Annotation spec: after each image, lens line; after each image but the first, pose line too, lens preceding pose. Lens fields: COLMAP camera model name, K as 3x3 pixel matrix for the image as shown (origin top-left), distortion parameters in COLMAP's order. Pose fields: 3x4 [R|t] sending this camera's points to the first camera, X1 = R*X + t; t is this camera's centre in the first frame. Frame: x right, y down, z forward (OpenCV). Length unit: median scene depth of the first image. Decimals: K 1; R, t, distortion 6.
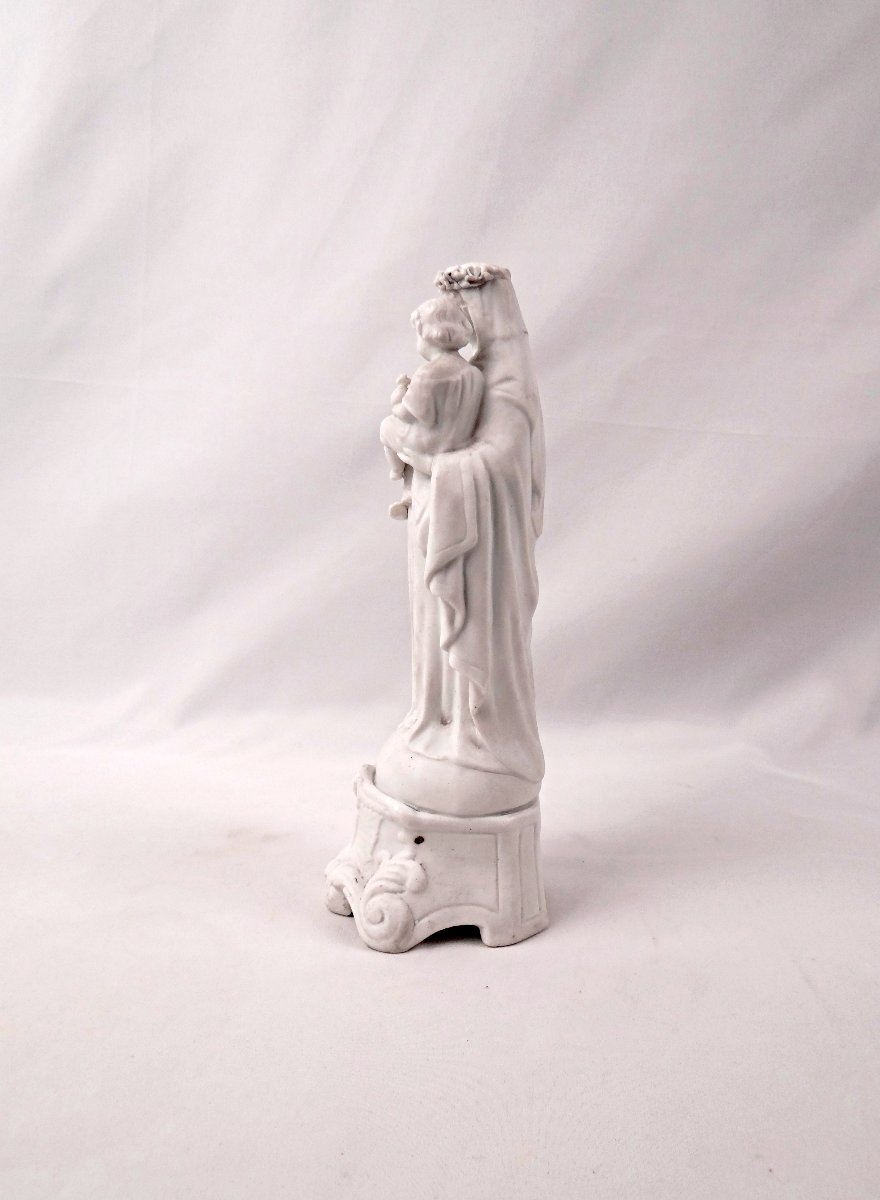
lens RADIAL K [[1015.6, 0, 438.6], [0, 1015.6, 599.9], [0, 0, 1]] dist [-0.000217, -0.010262]
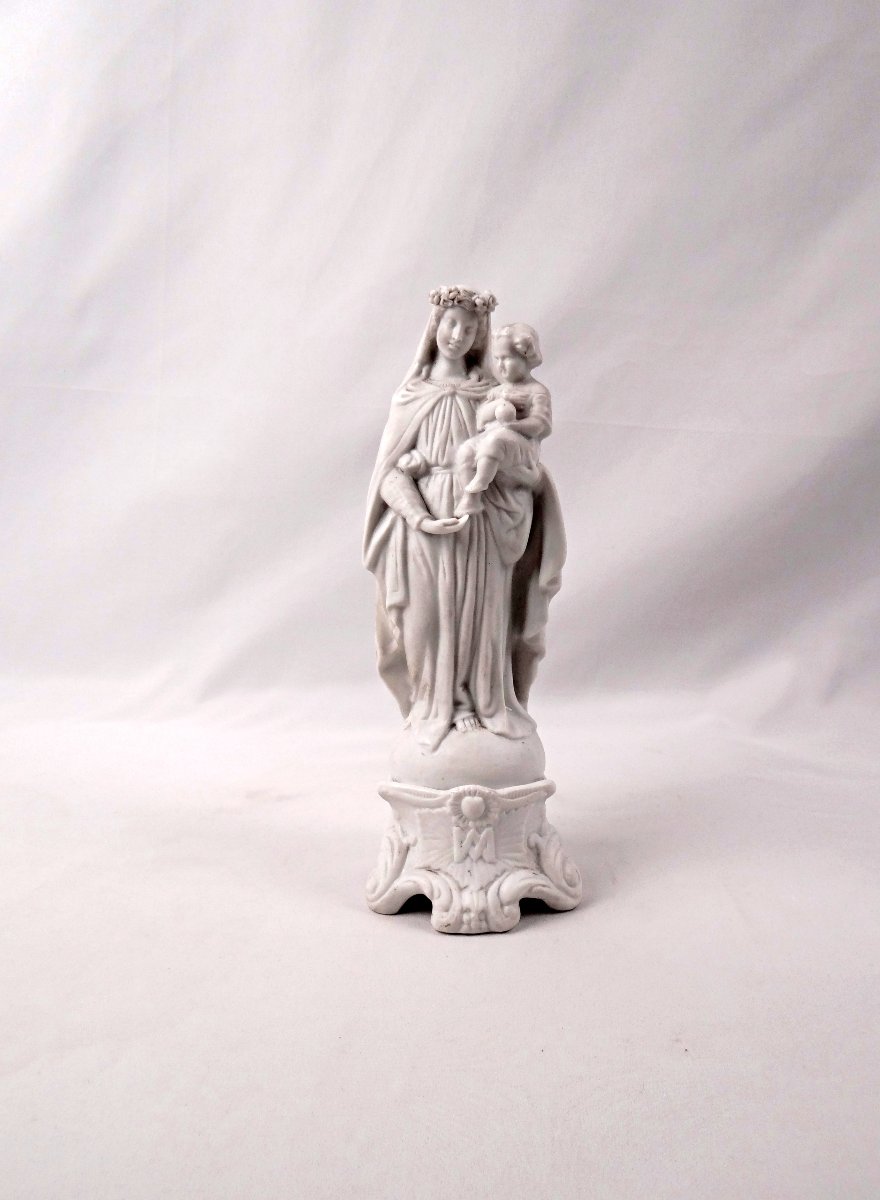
lens RADIAL K [[1015.6, 0, 436.4], [0, 1015.6, 593.3], [0, 0, 1]] dist [-0.000217, -0.010262]
pose [[0.999817, -0.009498, -0.016590, 0.020209], [0.009714, 0.999869, 0.012964, -0.005893], [0.016465, -0.013123, 0.999778, -0.099037]]
